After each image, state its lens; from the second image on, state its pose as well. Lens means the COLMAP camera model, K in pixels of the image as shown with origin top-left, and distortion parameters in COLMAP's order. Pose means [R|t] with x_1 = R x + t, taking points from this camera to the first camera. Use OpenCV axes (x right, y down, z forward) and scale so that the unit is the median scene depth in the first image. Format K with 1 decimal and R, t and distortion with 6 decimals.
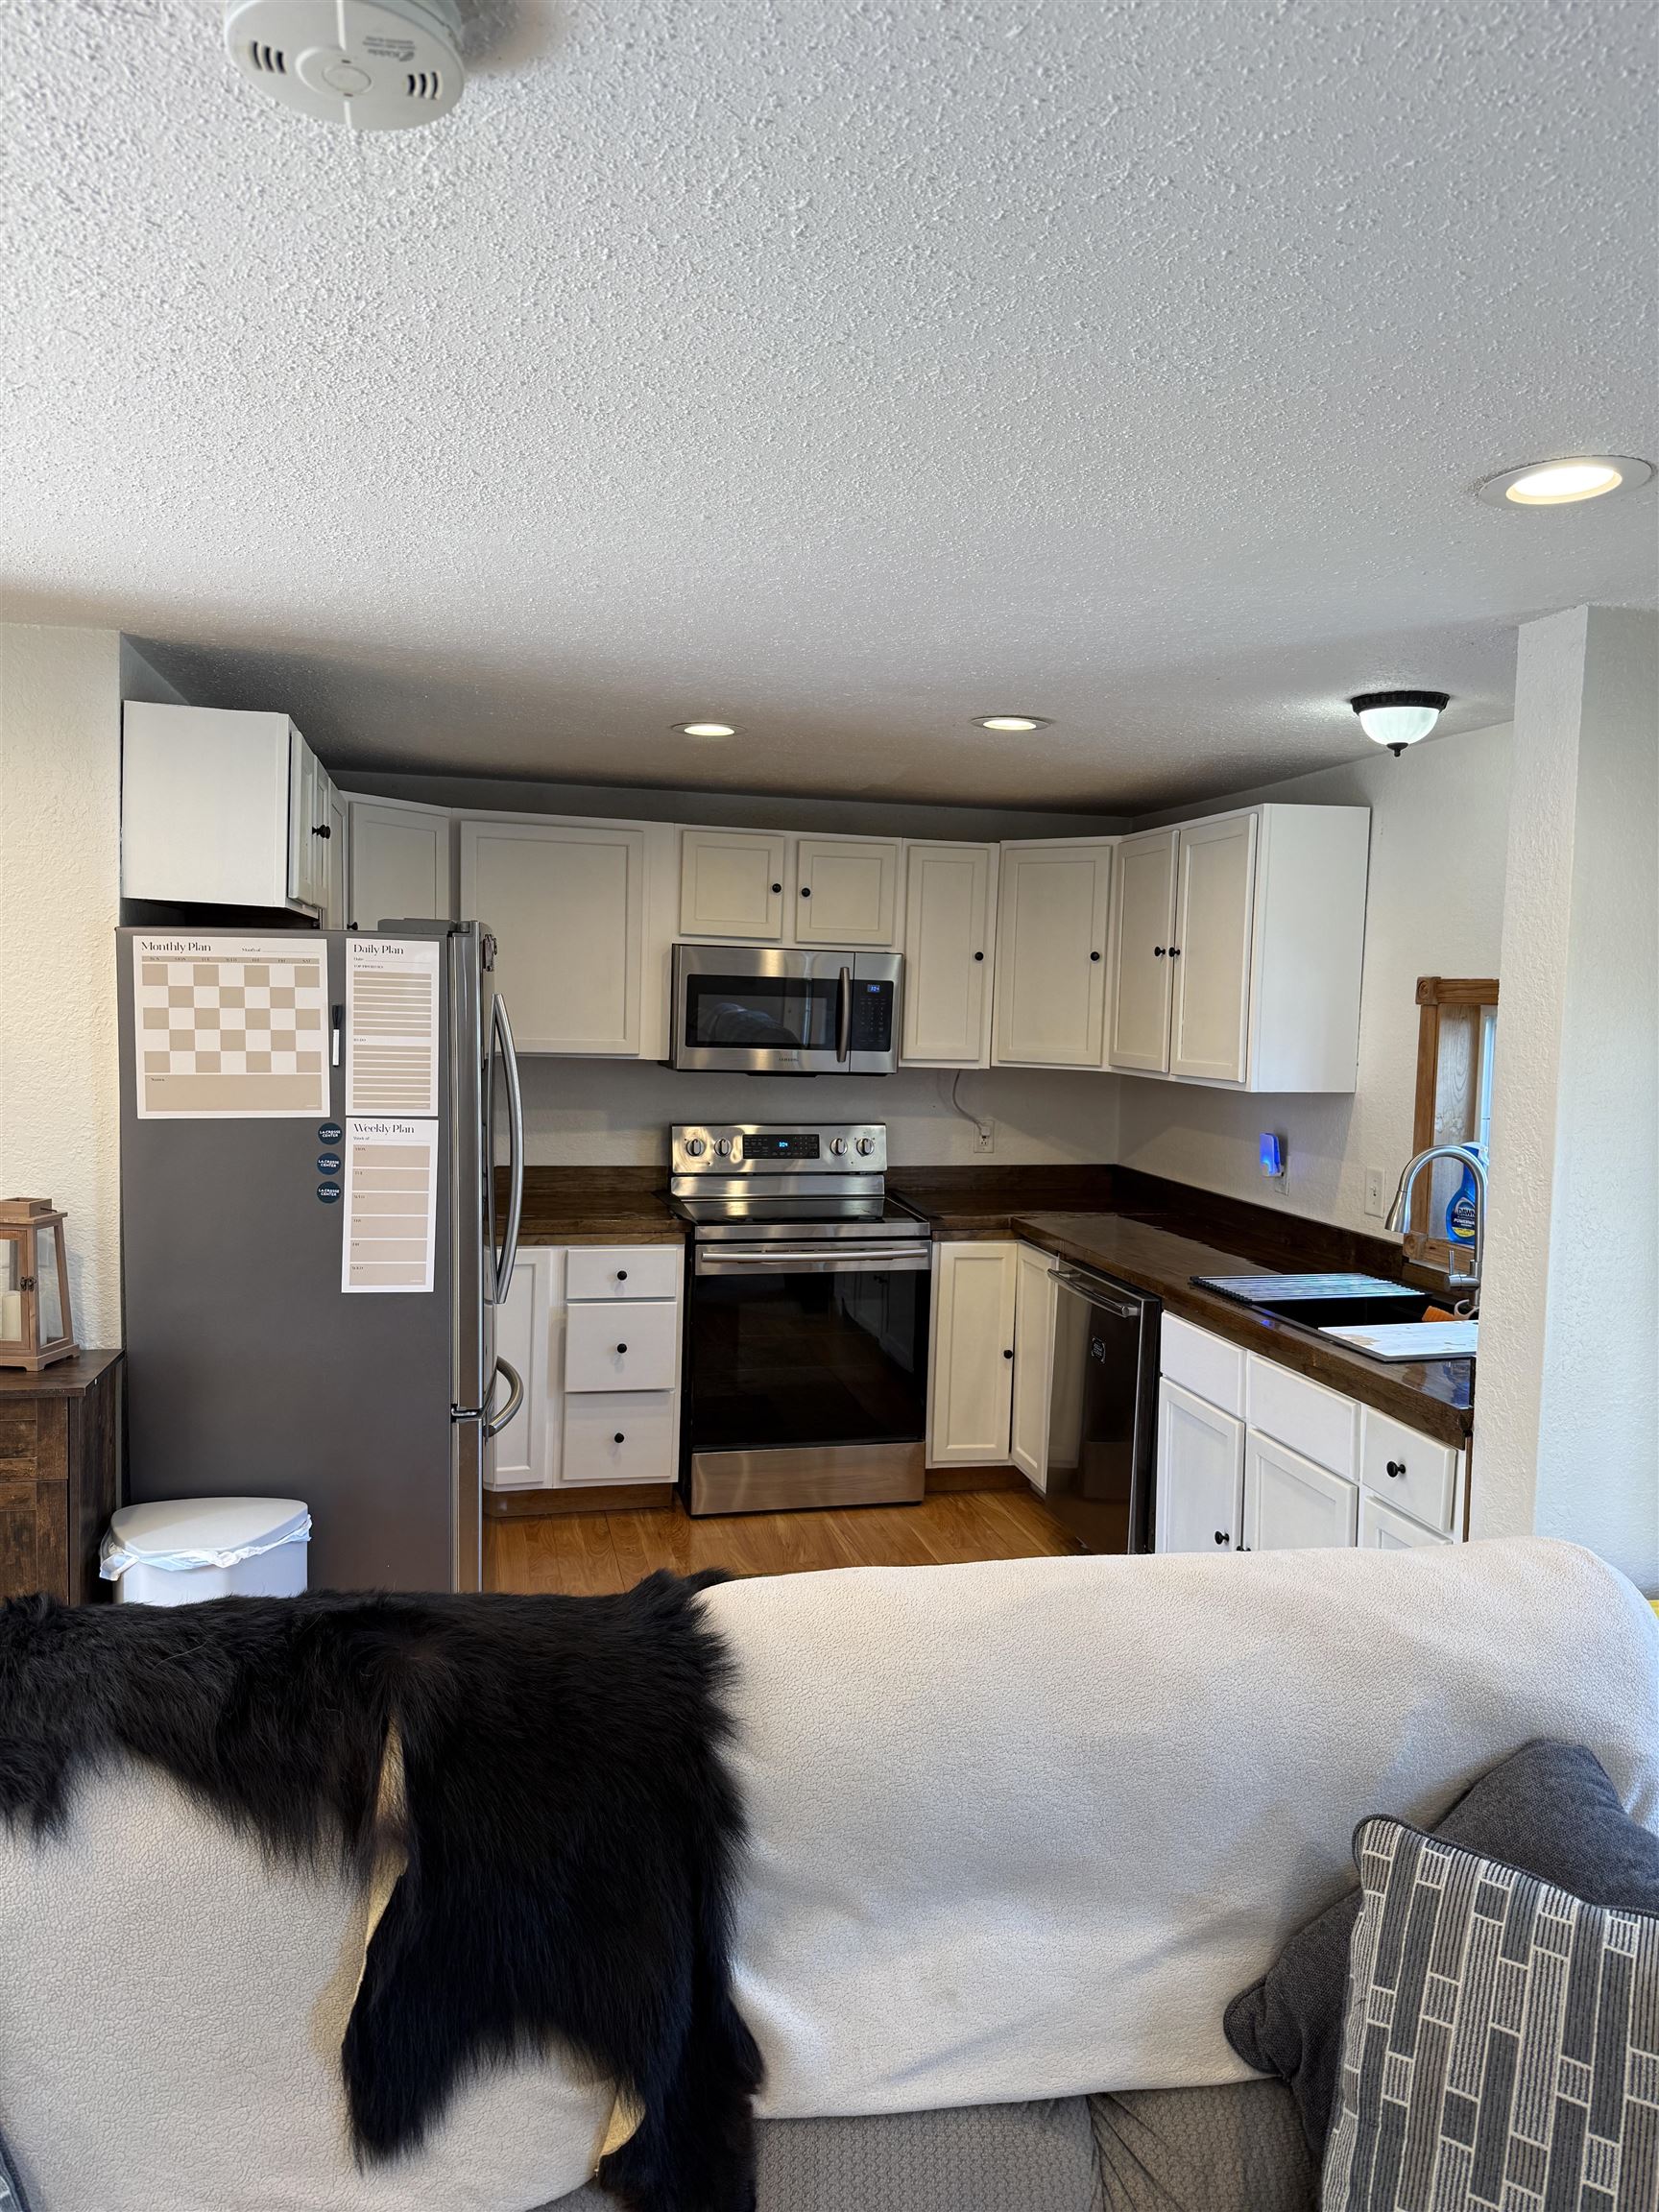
lens RADIAL K [[1542.6, 0, 861.3], [0, 1542.6, 1110.9], [0, 0, 1]] dist [0.038192, -0.062321]
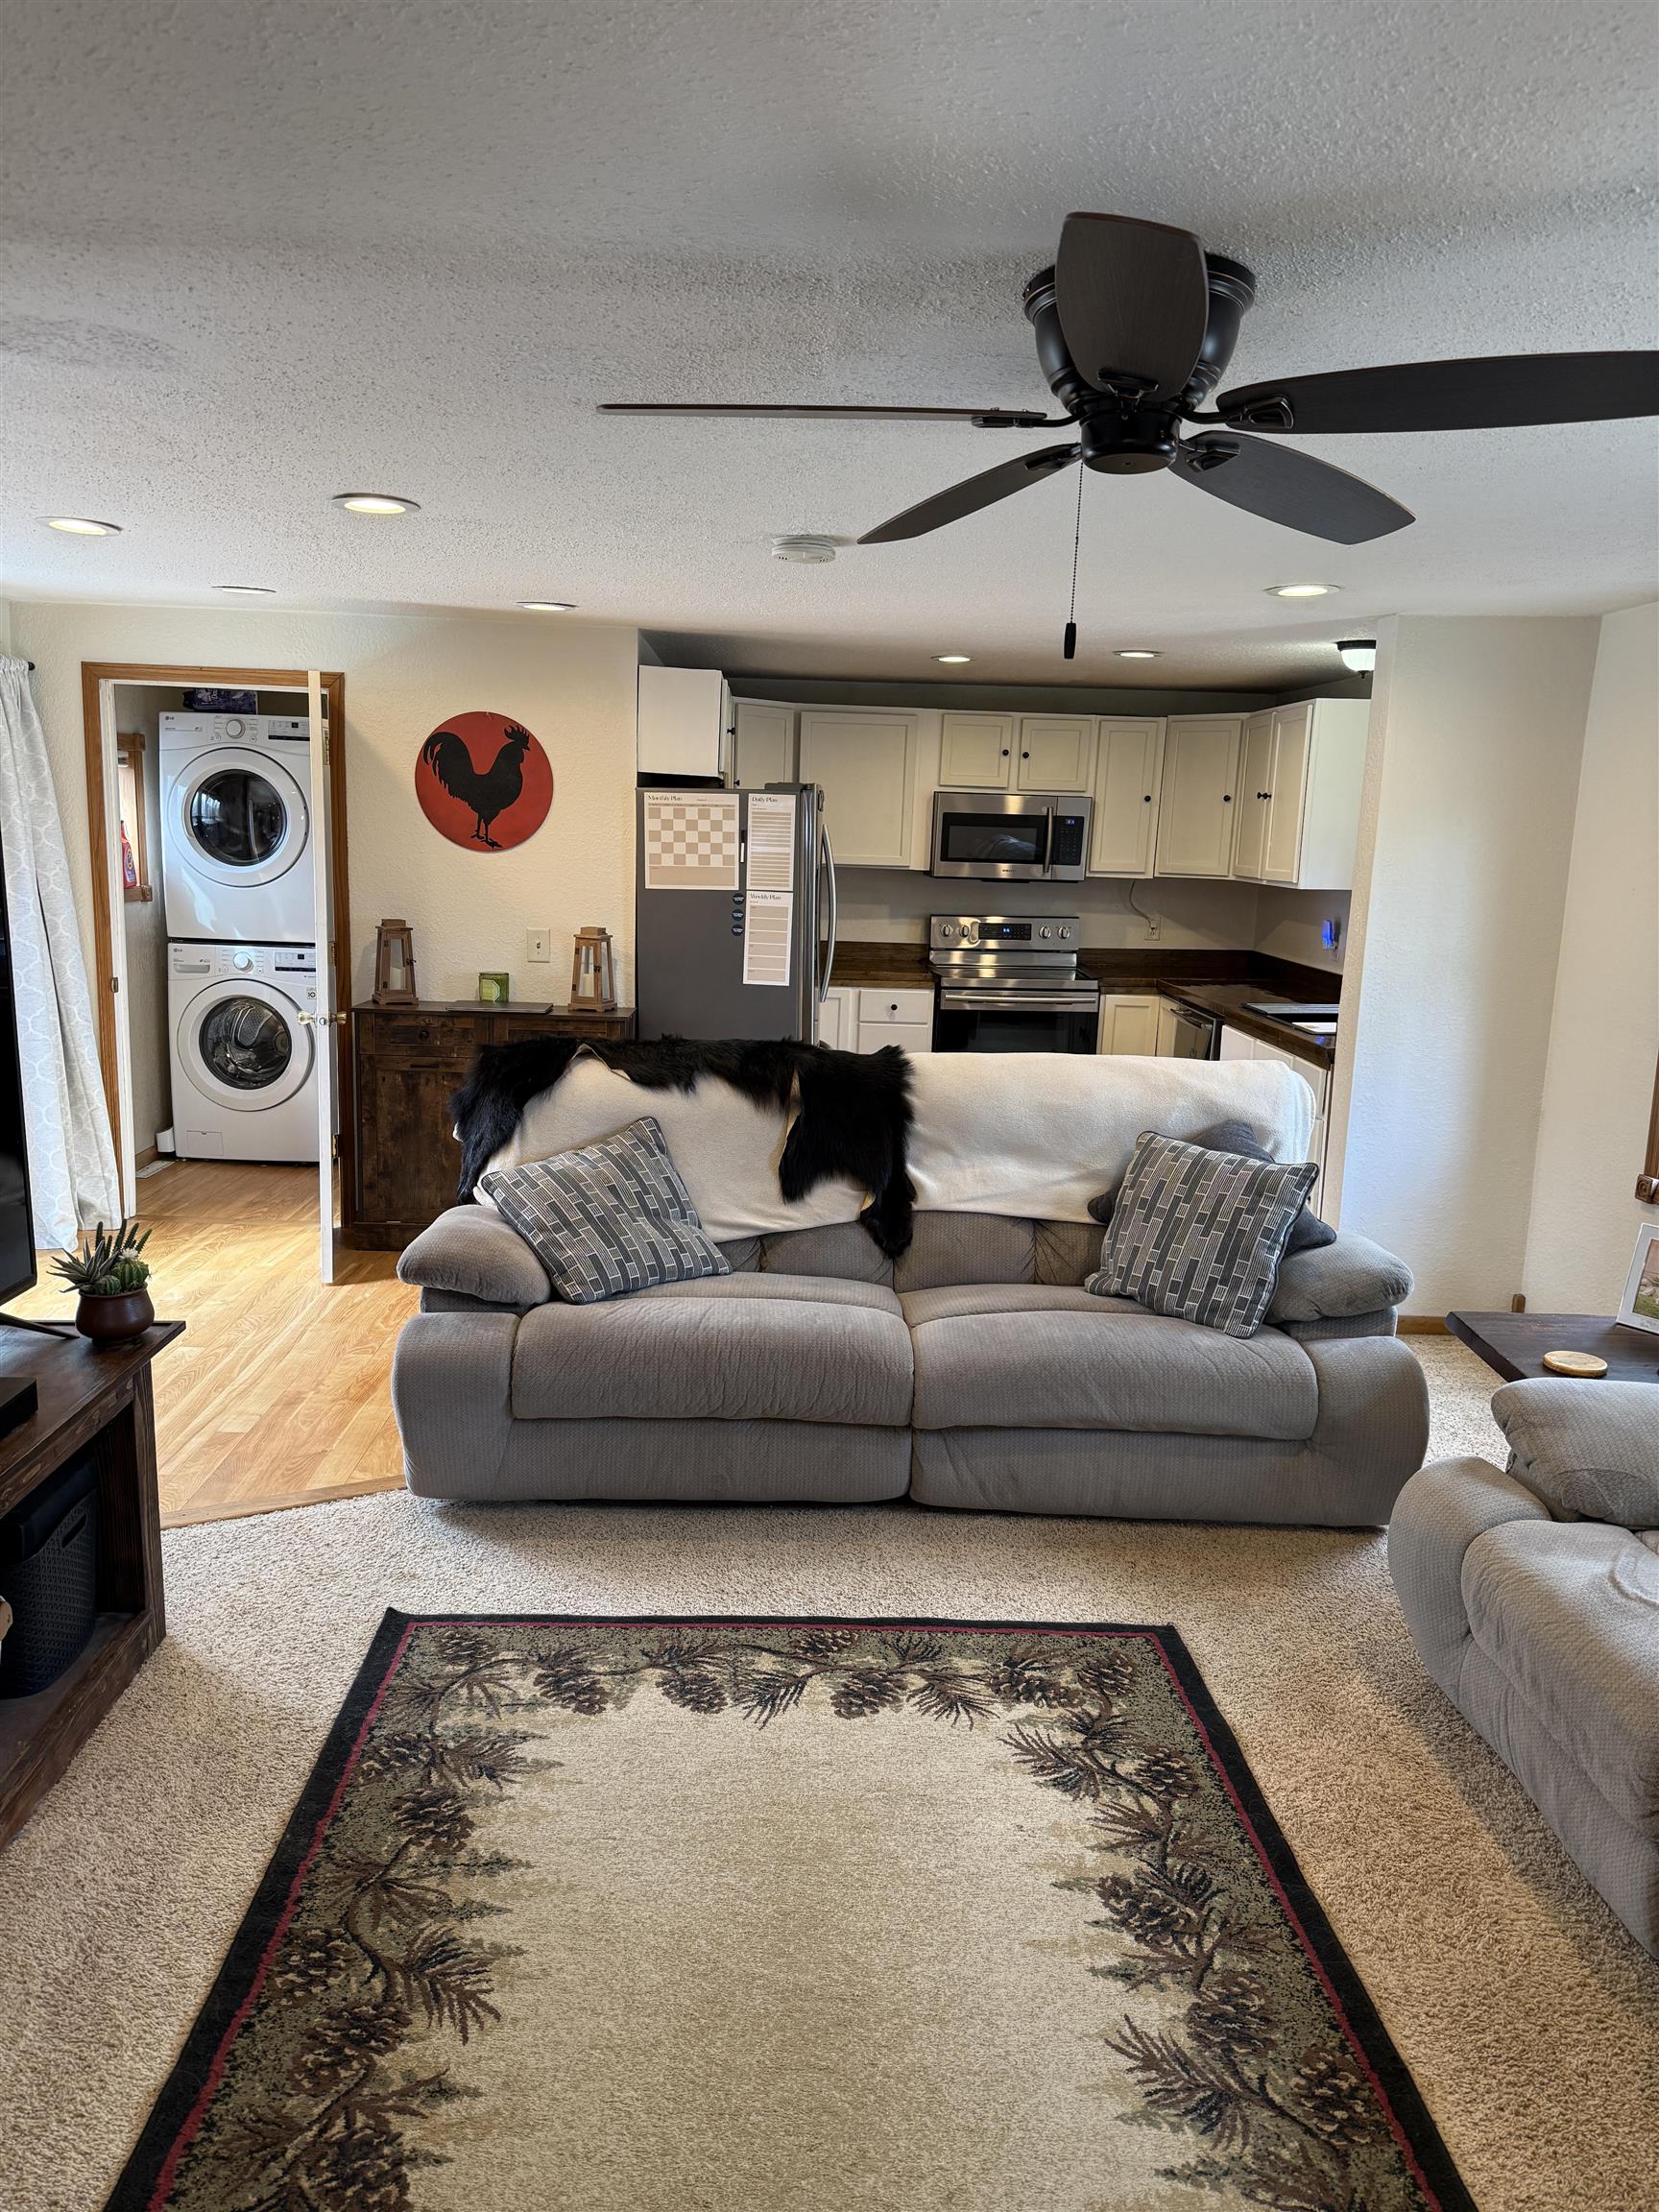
lens RADIAL K [[1542.6, 0, 819.2], [0, 1542.6, 1115.9], [0, 0, 1]] dist [0.038192, -0.062321]
pose [[0.975535, 0.042682, -0.215662, 0.110145], [-0.019470, 0.993892, 0.108630, 0.046134], [0.218981, -0.101774, 0.970407, -0.536368]]
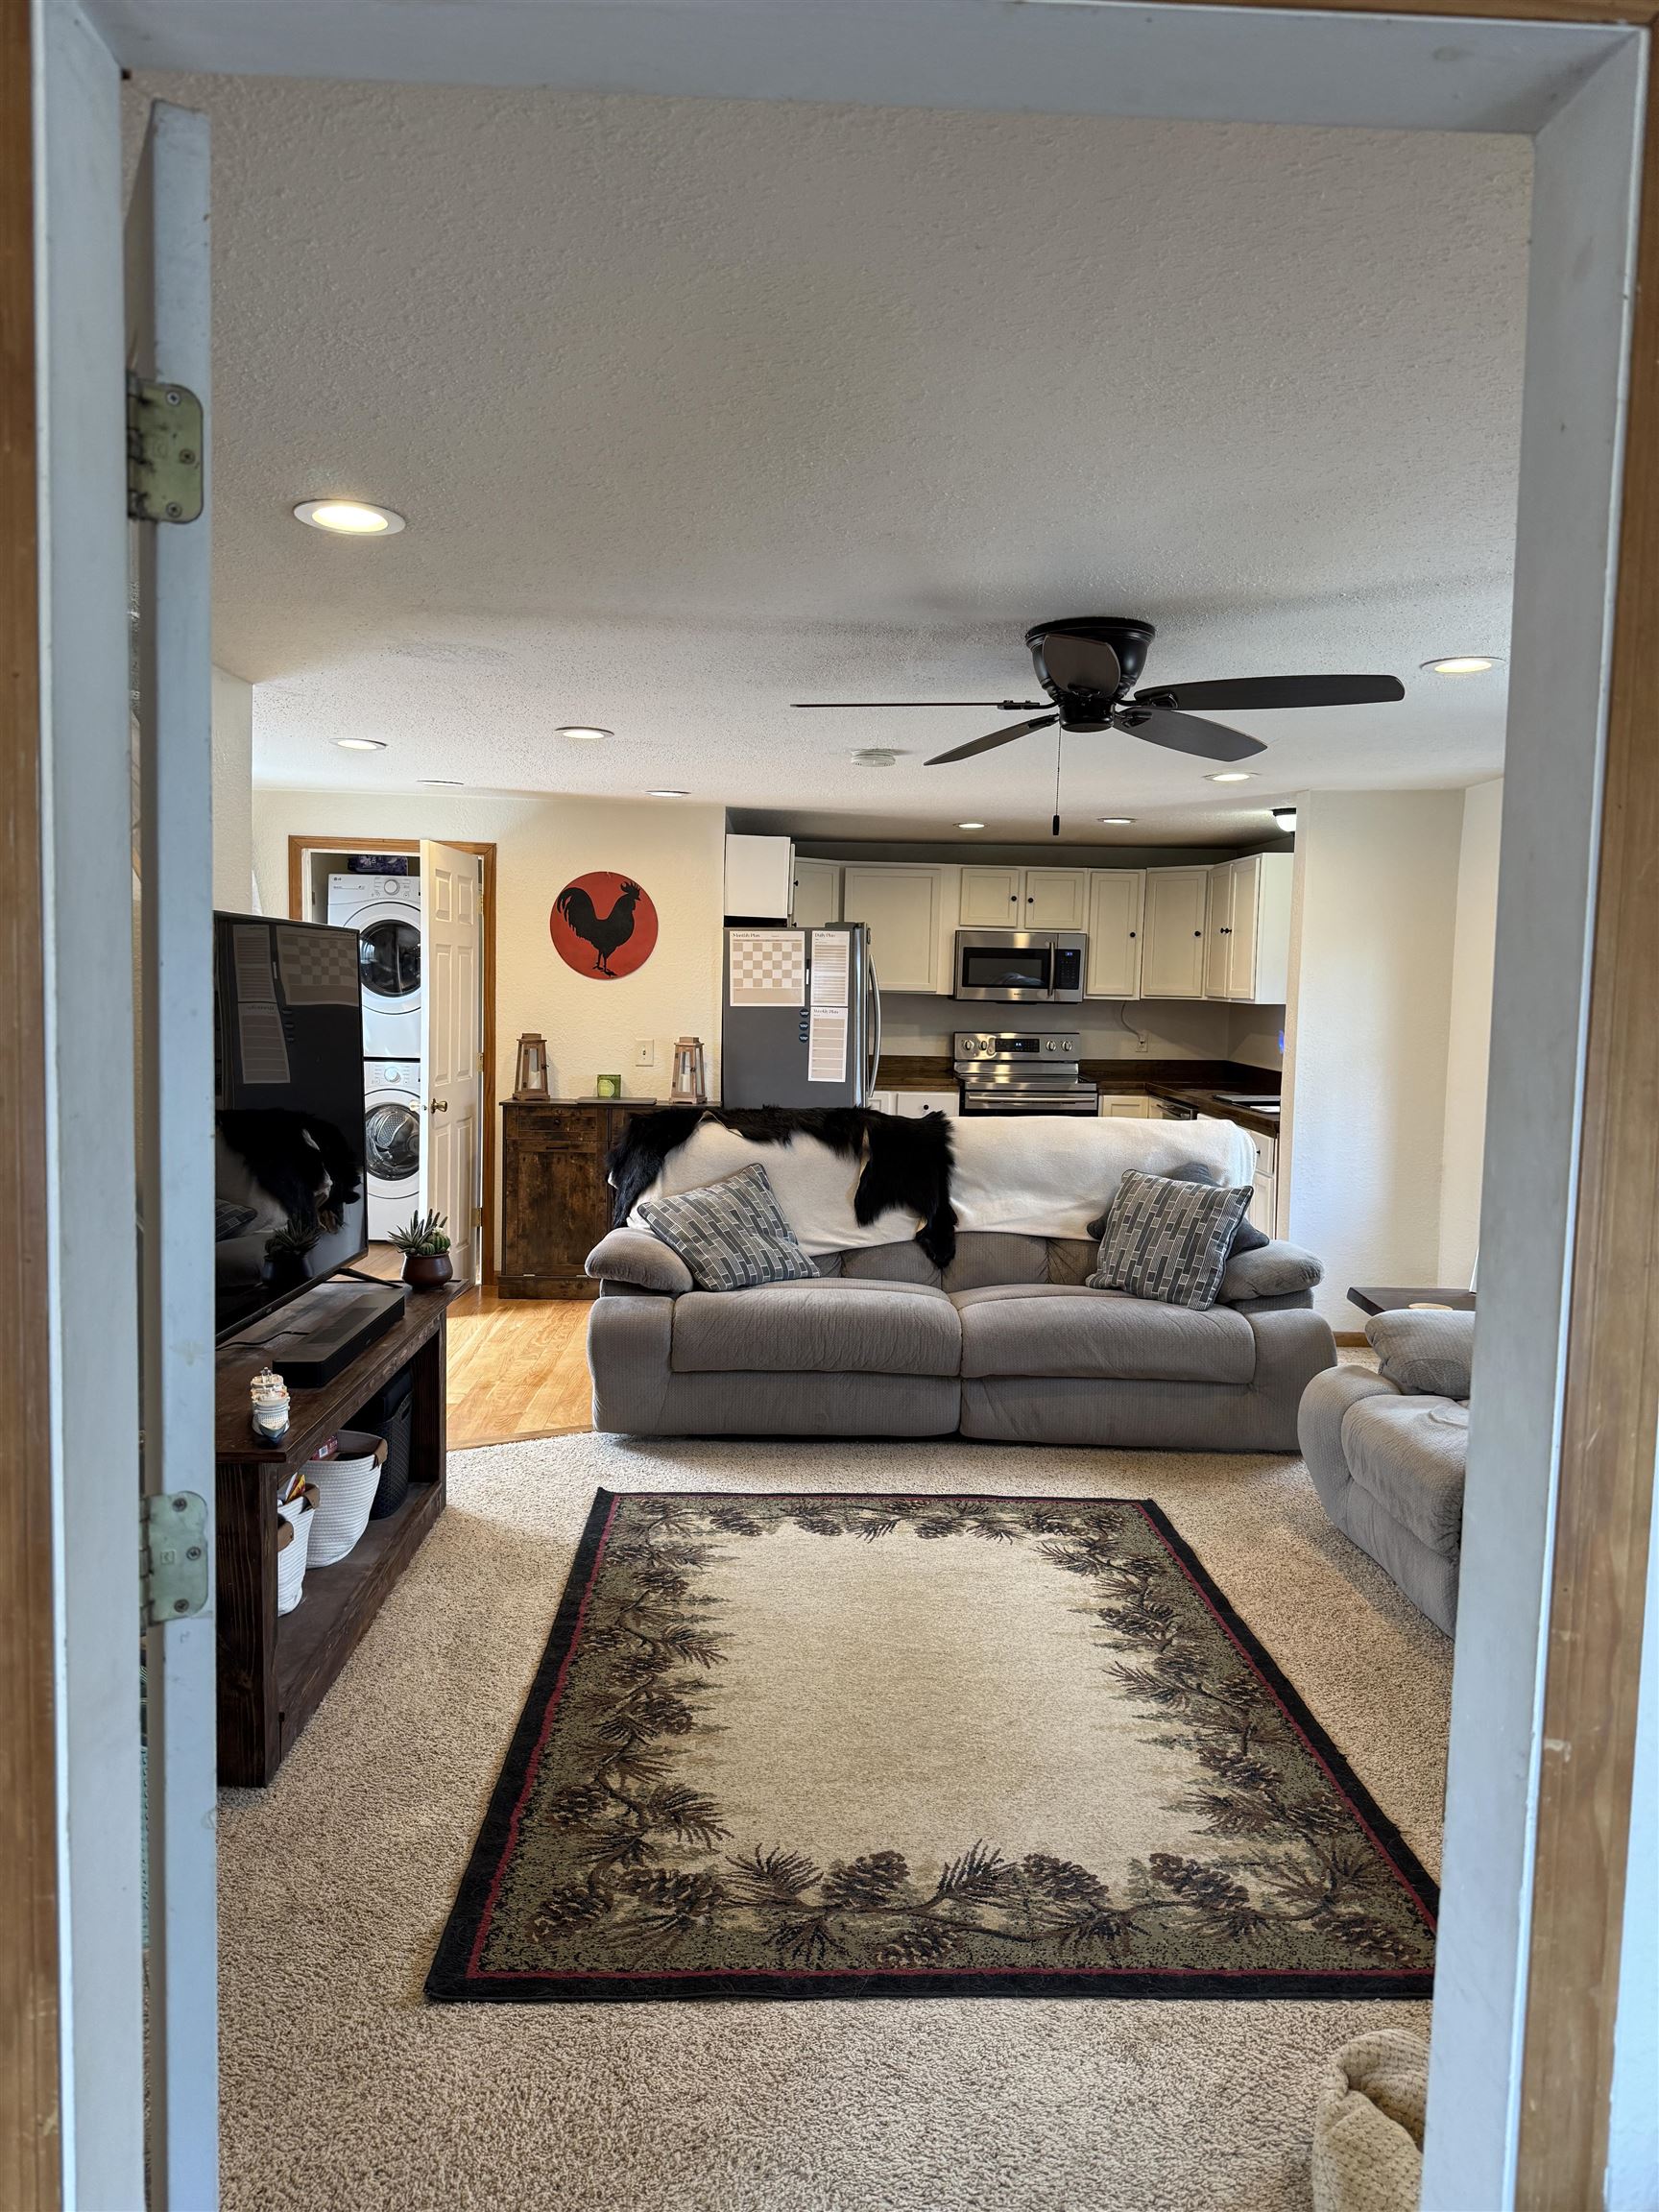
lens RADIAL K [[1542.6, 0, 822.8], [0, 1542.6, 1092.0], [0, 0, 1]] dist [0.038192, -0.062321]
pose [[0.974760, 0.007238, -0.223139, 0.136414], [-0.007846, 0.999968, -0.001838, 0.089120], [0.223119, 0.003542, 0.974785, -0.830317]]
